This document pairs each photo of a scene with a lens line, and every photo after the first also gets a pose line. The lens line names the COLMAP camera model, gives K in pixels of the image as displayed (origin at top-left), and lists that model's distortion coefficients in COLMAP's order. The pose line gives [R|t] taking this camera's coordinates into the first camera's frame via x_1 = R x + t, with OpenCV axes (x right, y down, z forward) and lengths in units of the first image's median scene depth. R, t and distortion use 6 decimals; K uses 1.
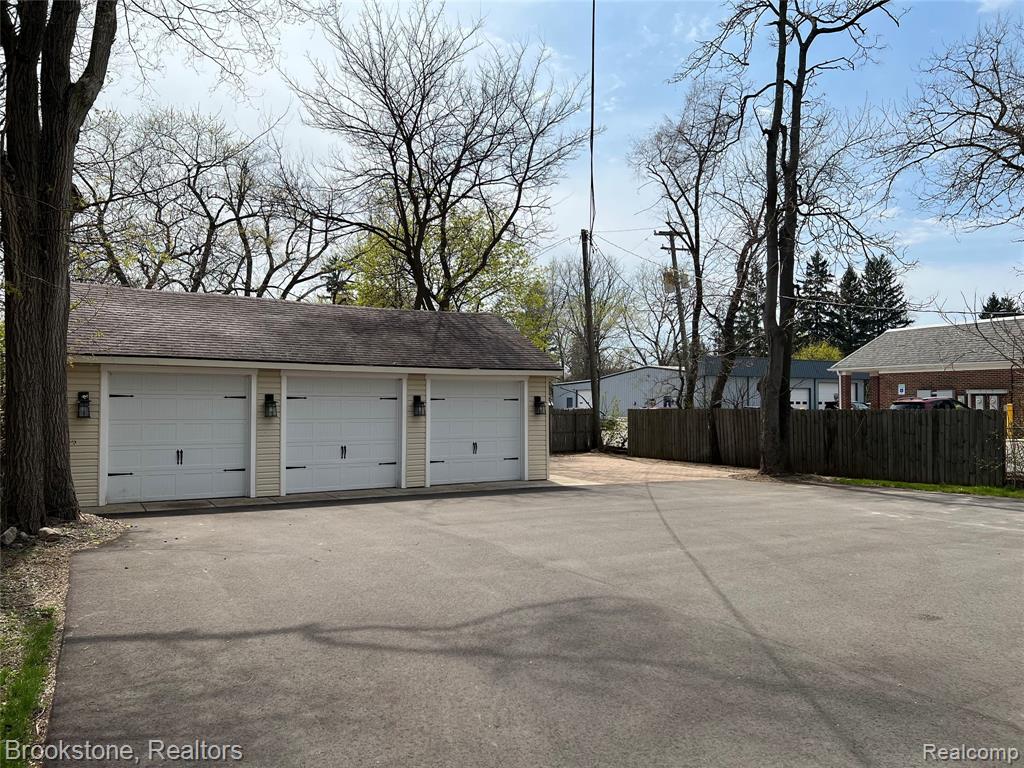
lens RADIAL K [[787.4, 0, 511.5], [0, 787.4, 388.7], [0, 0, 1]] dist [0.031203, 0.001504]
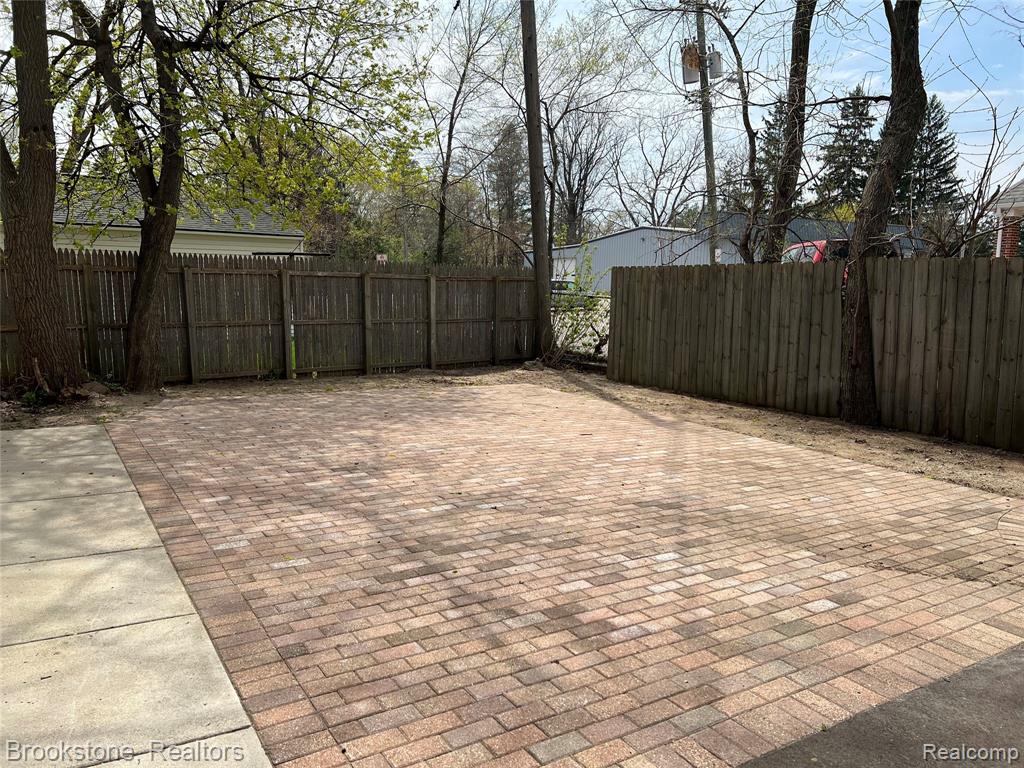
lens RADIAL K [[787.4, 0, 513.9], [0, 787.4, 384.7], [0, 0, 1]] dist [0.031203, 0.001504]
pose [[0.999730, 0.011877, 0.019971, 0.037624], [-0.014777, 0.988273, 0.151981, 0.010571], [-0.017931, -0.152235, 0.988182, 0.246626]]
